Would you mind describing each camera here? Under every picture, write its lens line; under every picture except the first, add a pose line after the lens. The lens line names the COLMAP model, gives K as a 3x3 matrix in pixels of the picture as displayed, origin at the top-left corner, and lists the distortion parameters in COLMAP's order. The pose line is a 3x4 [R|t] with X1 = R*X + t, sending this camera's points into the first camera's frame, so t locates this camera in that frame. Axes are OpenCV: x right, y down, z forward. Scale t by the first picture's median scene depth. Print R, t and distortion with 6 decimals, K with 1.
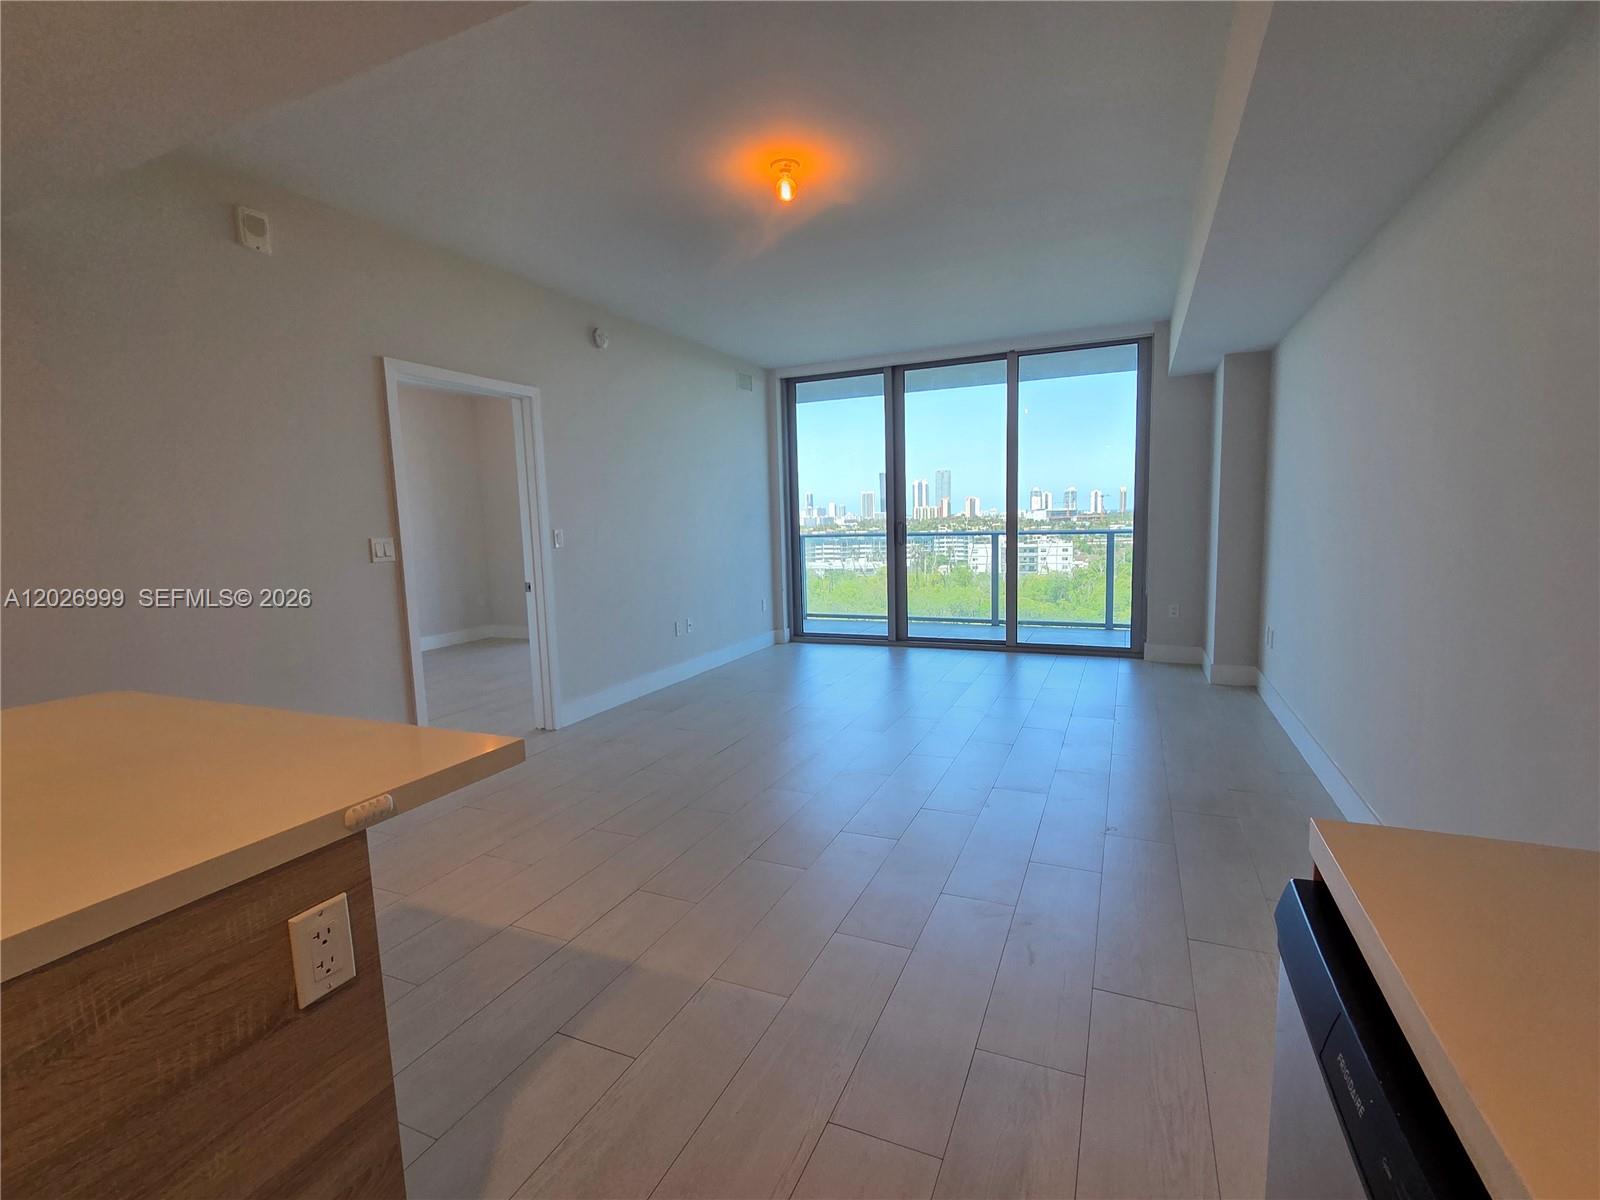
lens RADIAL K [[745.6, 0, 784.2], [0, 745.6, 612.6], [0, 0, 1]] dist [0.010035, 0.001423]
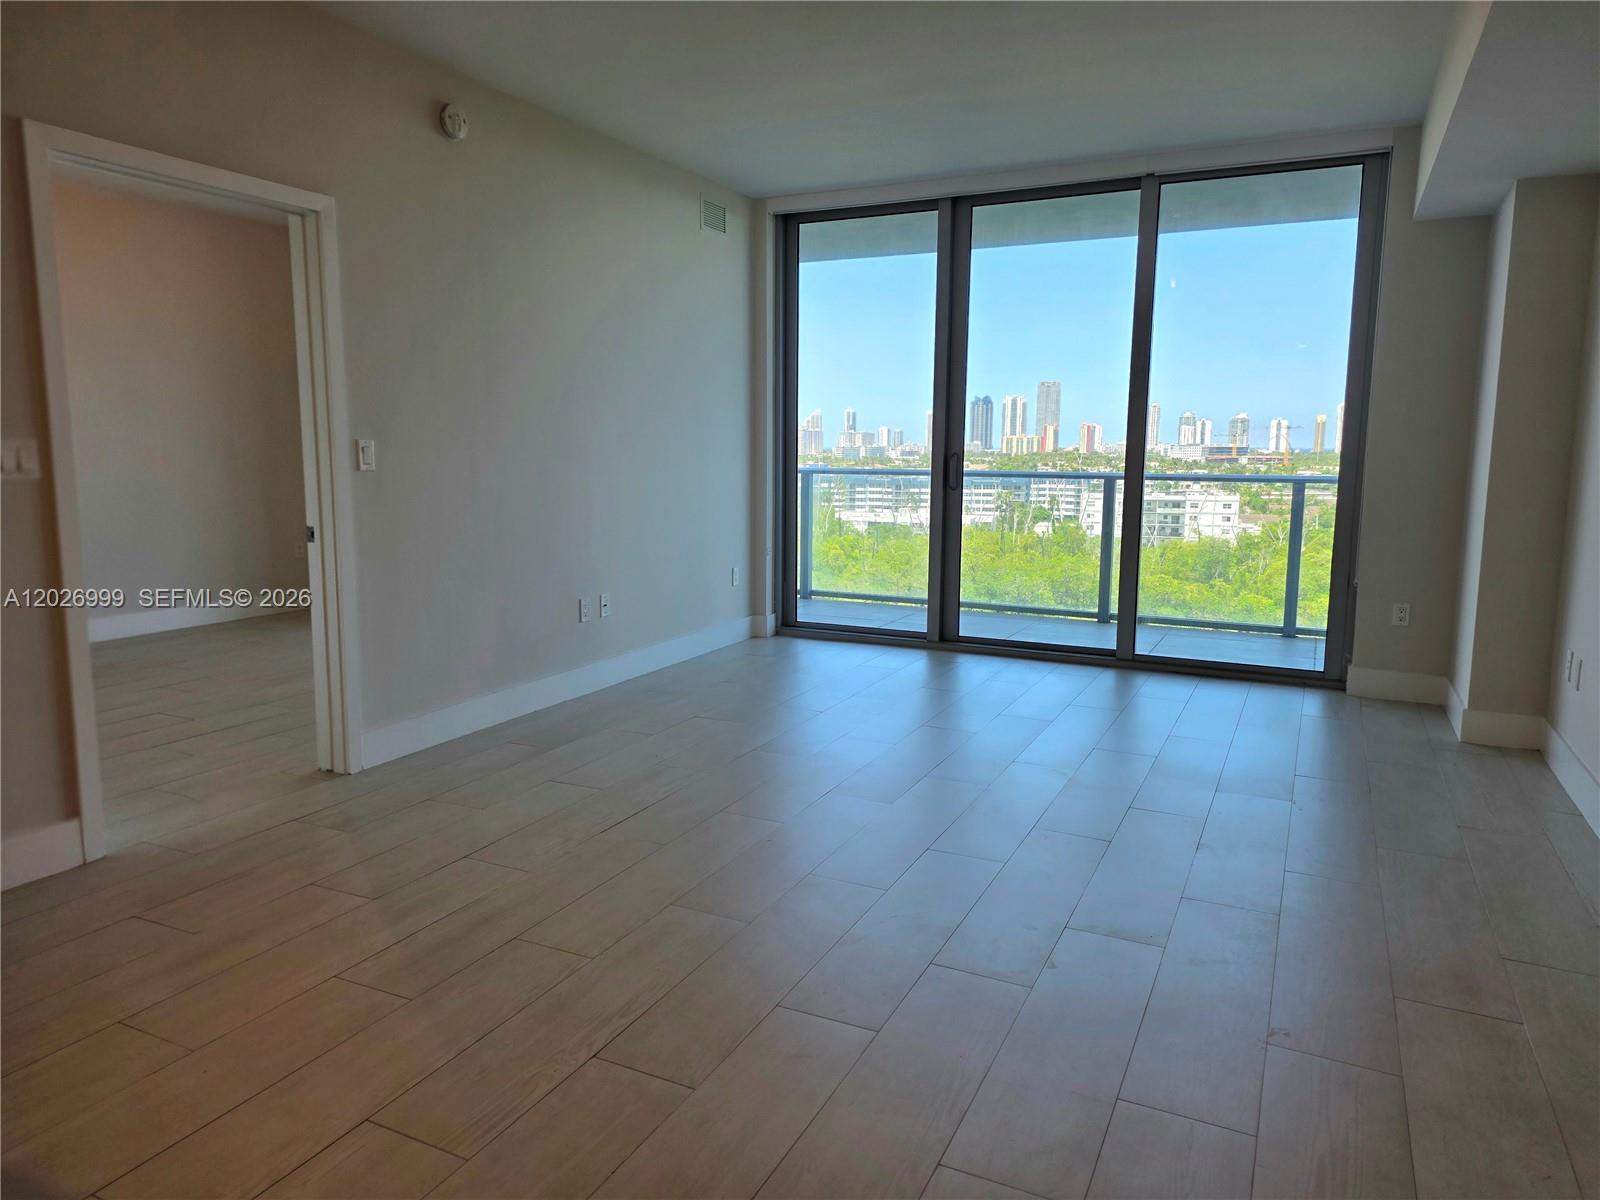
lens RADIAL K [[1082.0, 0, 778.0], [0, 1082.0, 597.1], [0, 0, 1]] dist [0.074770, -0.046934]
pose [[0.998863, 0.039792, -0.026236, 0.038961], [-0.039427, 0.999120, 0.014281, -0.007905], [0.026781, -0.013230, 0.999554, 0.091059]]
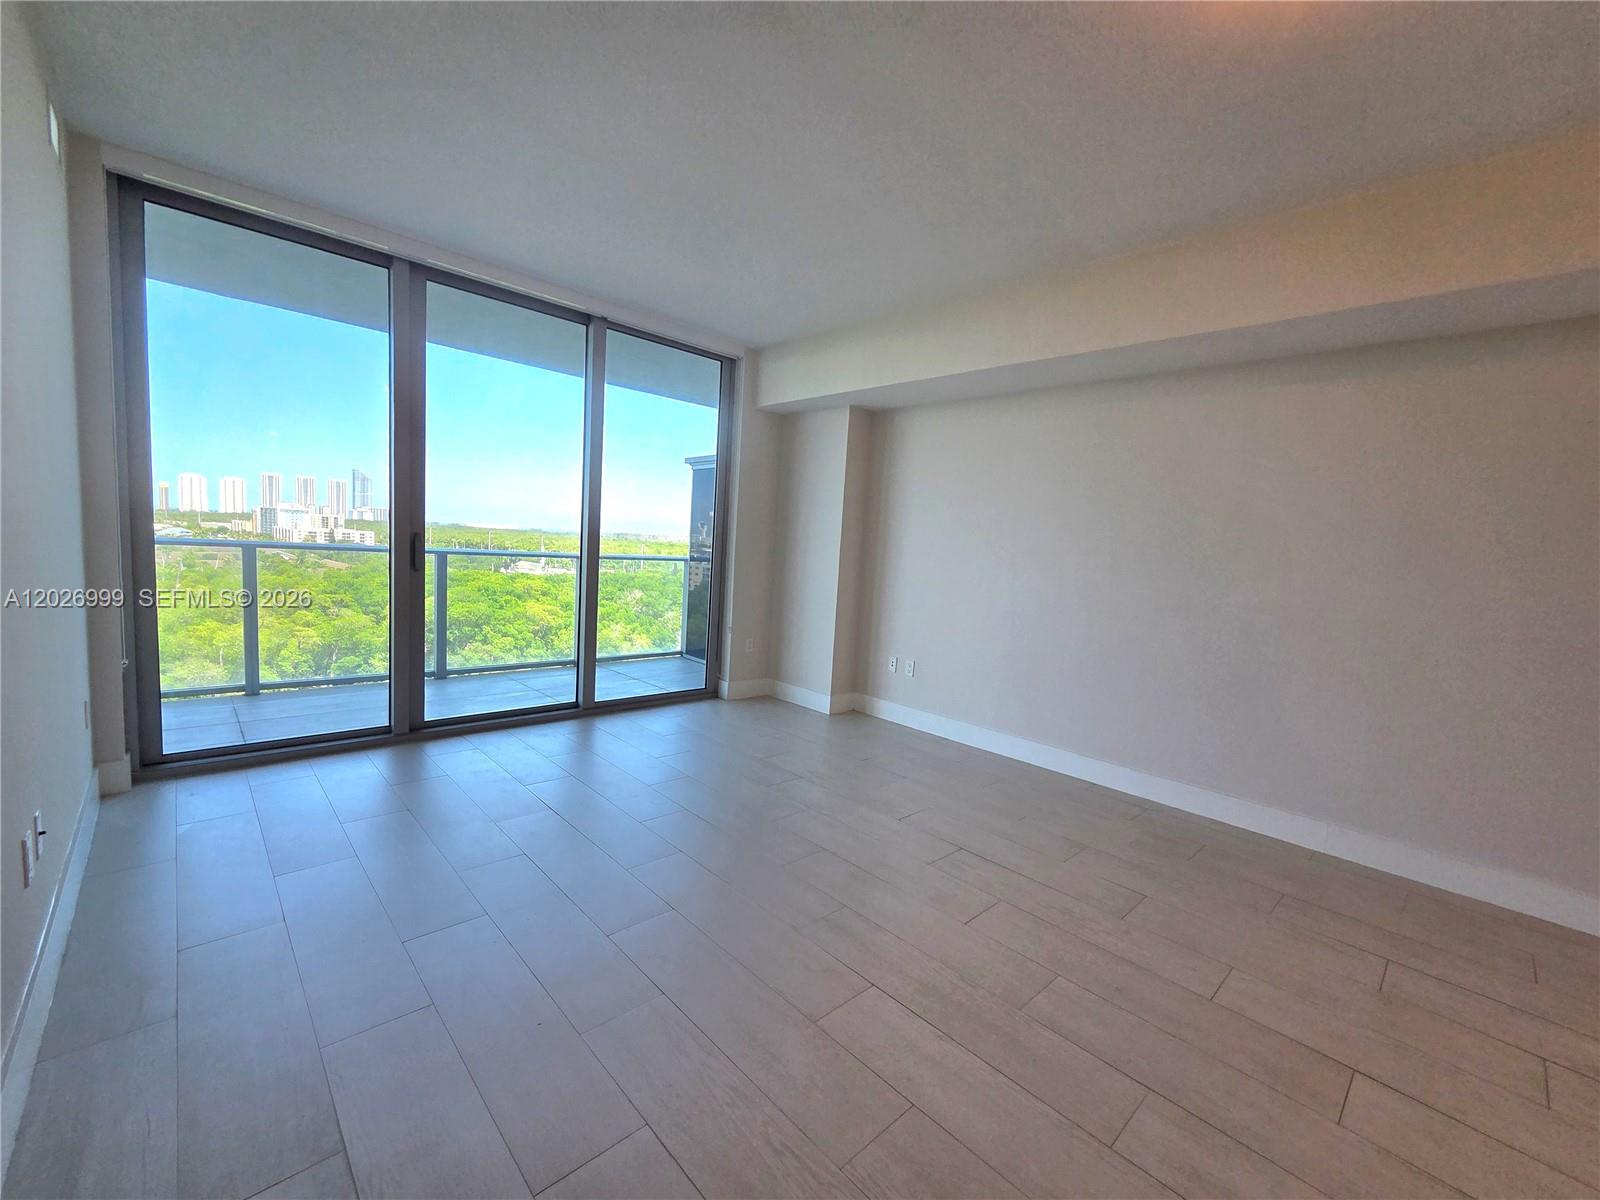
lens RADIAL K [[653.4, 0, 788.9], [0, 653.4, 595.7], [0, 0, 1]] dist [-0.007911, 0.000705]
pose [[0.362098, -0.031270, 0.931615, -0.238445], [0.039606, 0.999051, 0.018140, -0.074116], [-0.931298, 0.030329, 0.362993, 0.580206]]
